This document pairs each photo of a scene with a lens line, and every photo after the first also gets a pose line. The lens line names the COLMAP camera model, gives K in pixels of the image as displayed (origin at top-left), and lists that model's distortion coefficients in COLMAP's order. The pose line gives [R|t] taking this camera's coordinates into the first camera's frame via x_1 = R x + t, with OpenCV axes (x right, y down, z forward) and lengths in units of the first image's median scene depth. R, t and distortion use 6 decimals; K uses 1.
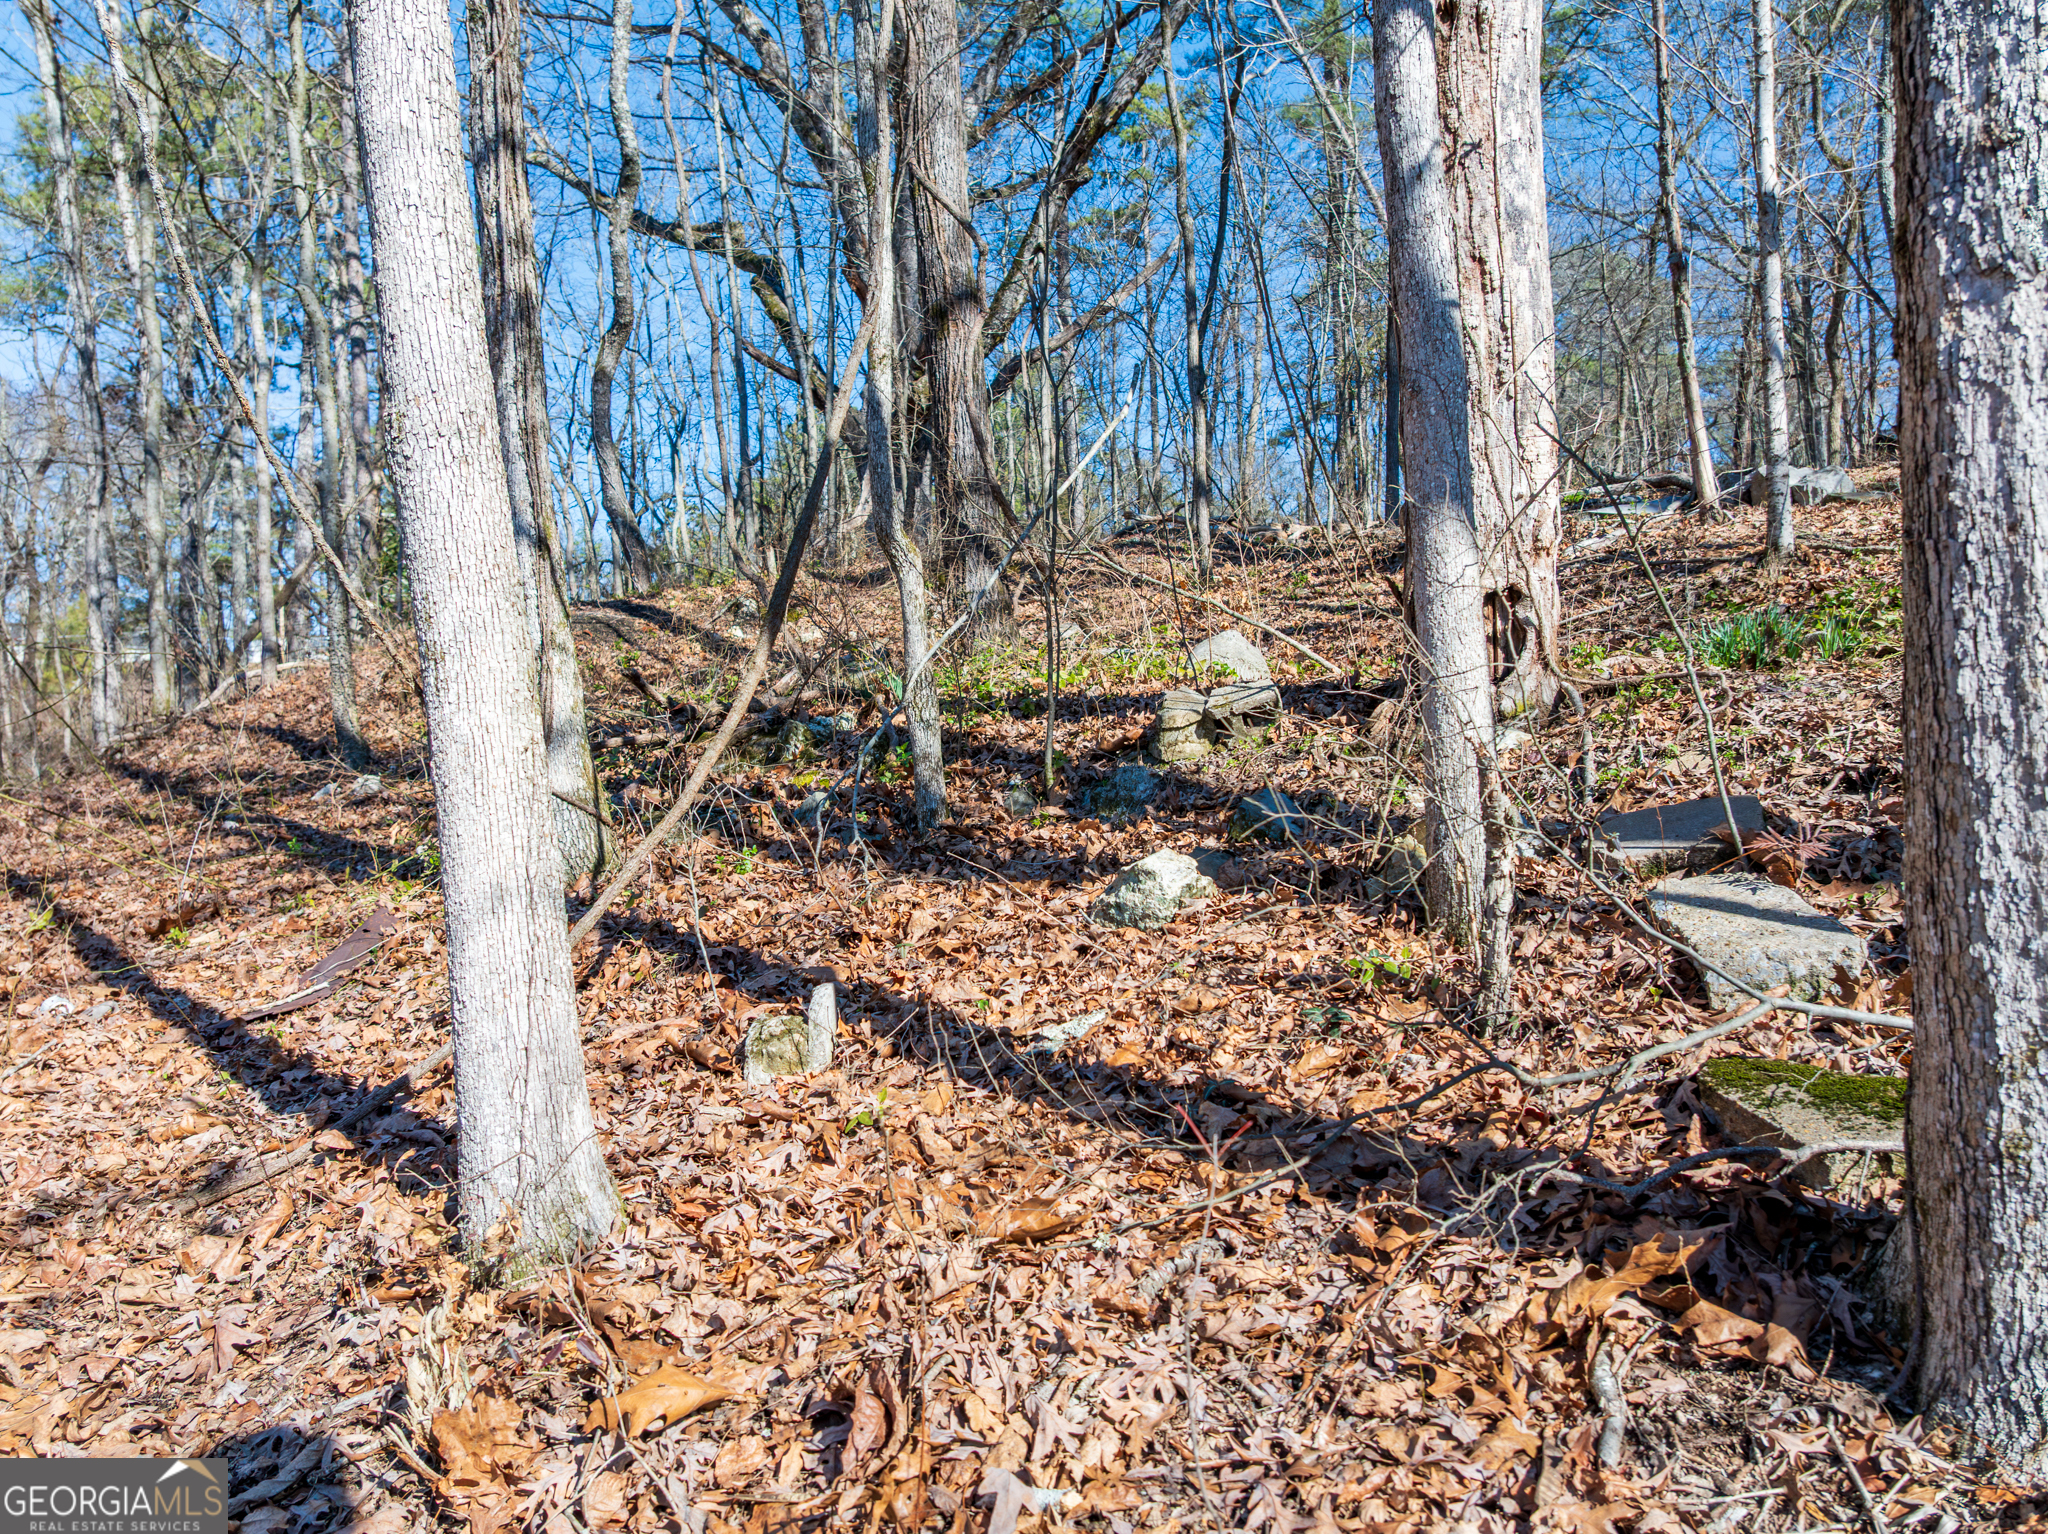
lens RADIAL K [[1469.0, 0, 1024.0], [0, 1469.0, 760.8], [0, 0, 1]] dist [-0.060759, 0.042241]
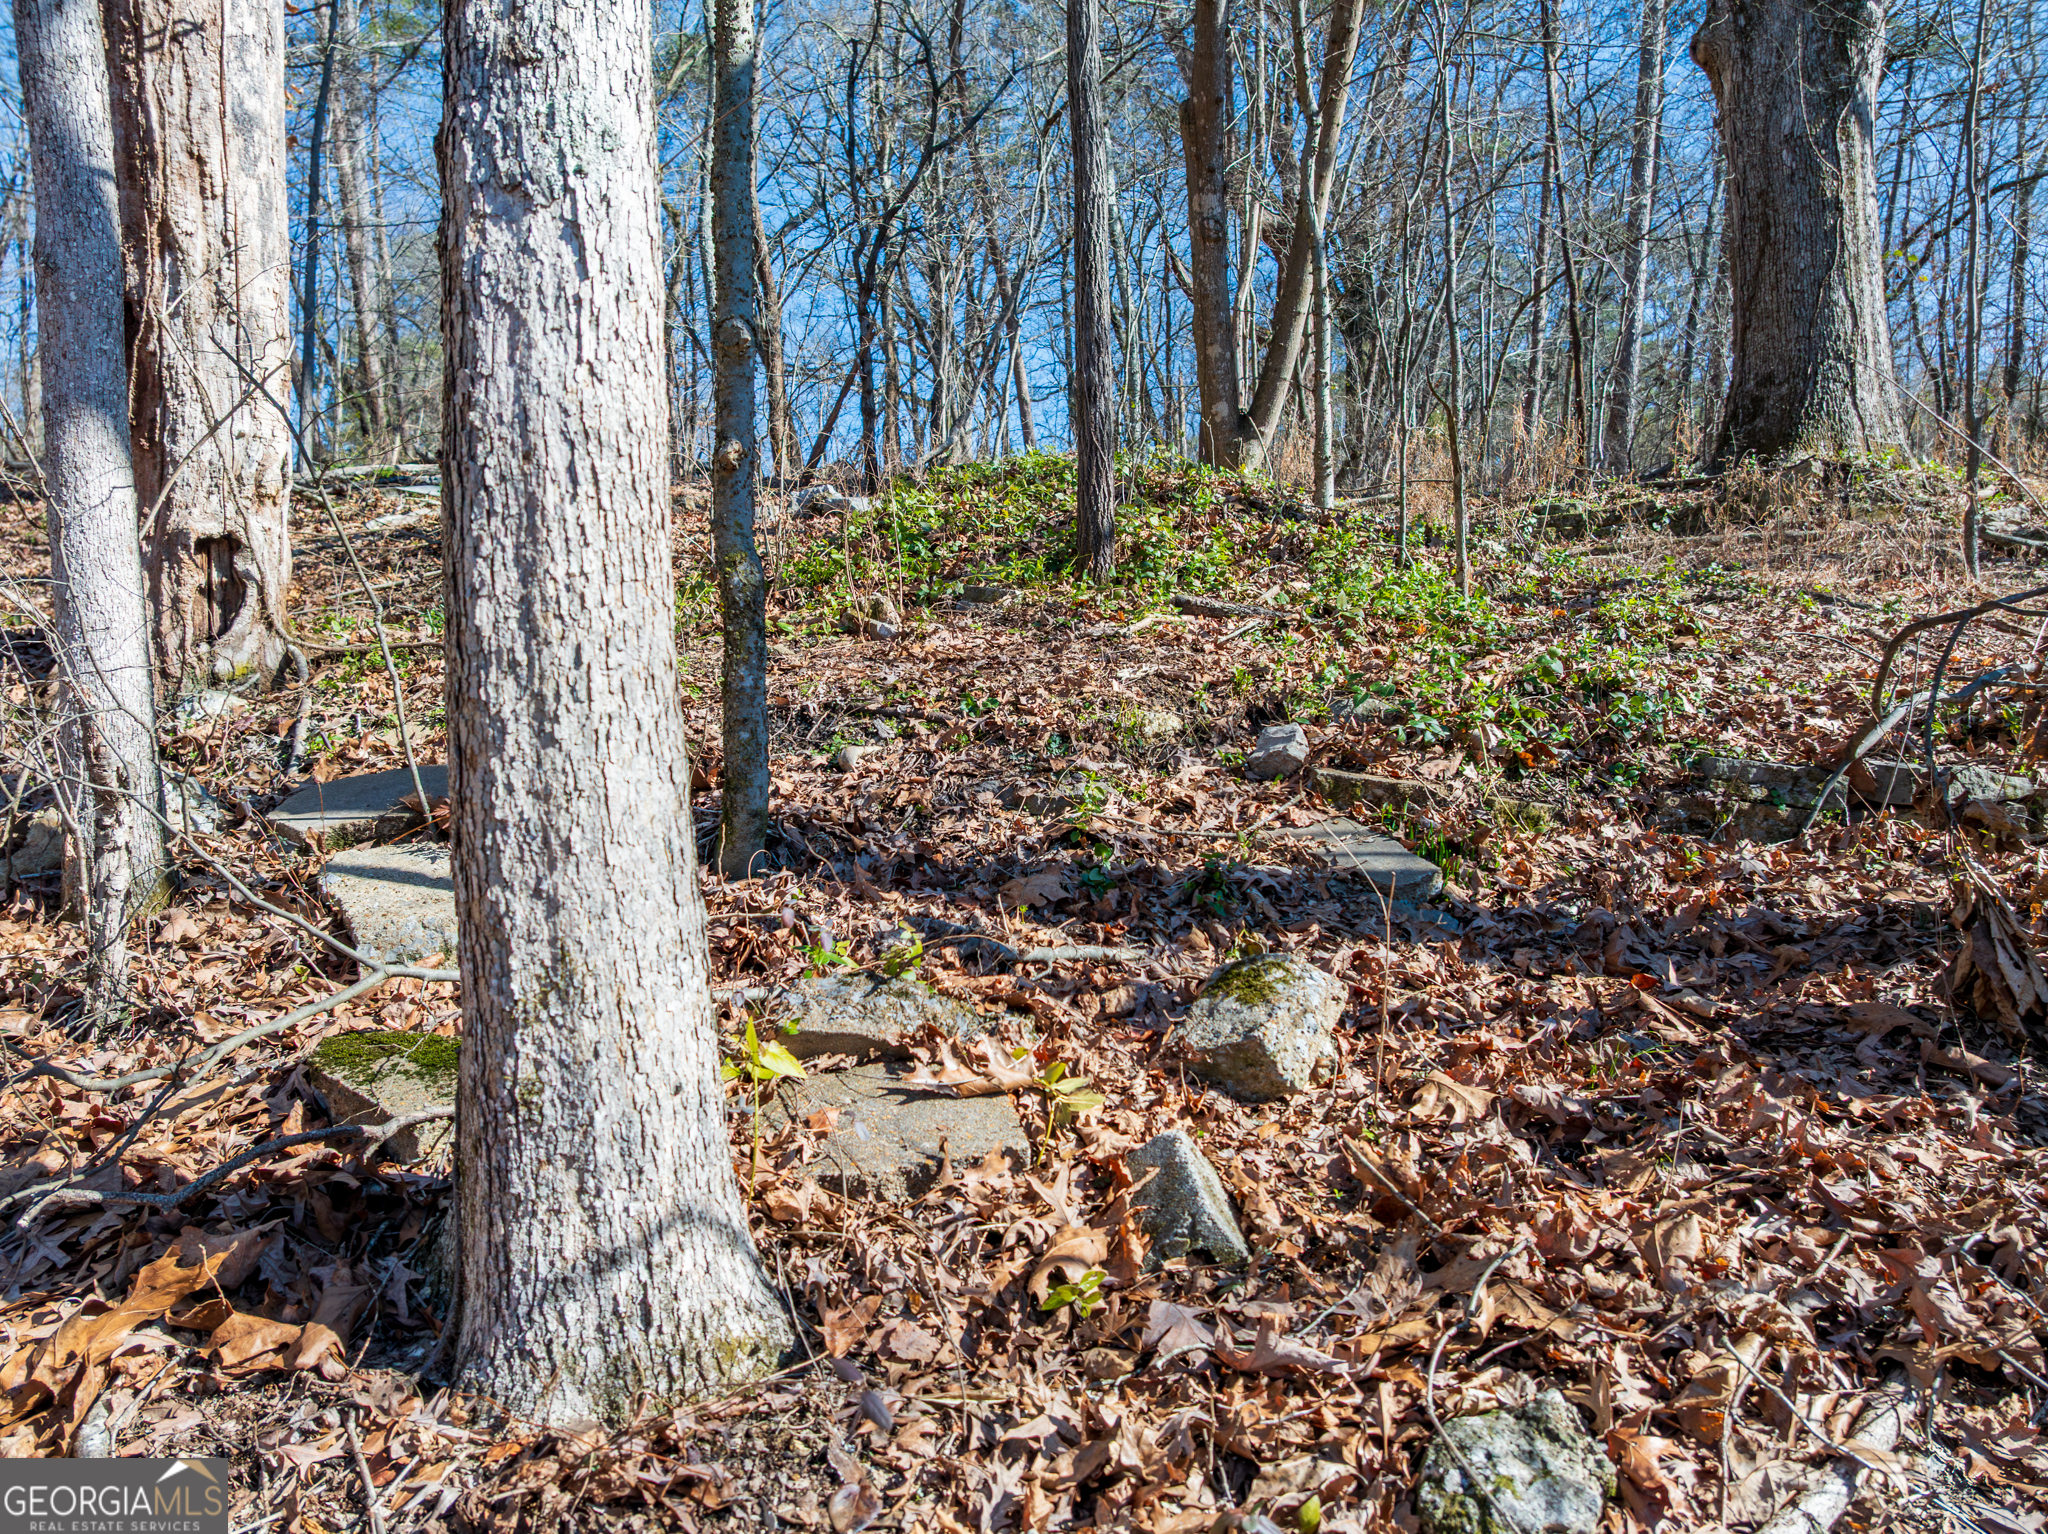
lens RADIAL K [[1469.0, 0, 1024.0], [0, 1469.0, 760.8], [0, 0, 1]] dist [-0.060759, 0.042241]
pose [[0.733984, 0.016188, 0.678974, 0.242922], [-0.018021, 0.999828, -0.004357, 0.038128], [-0.678928, -0.009037, 0.734149, 0.043327]]
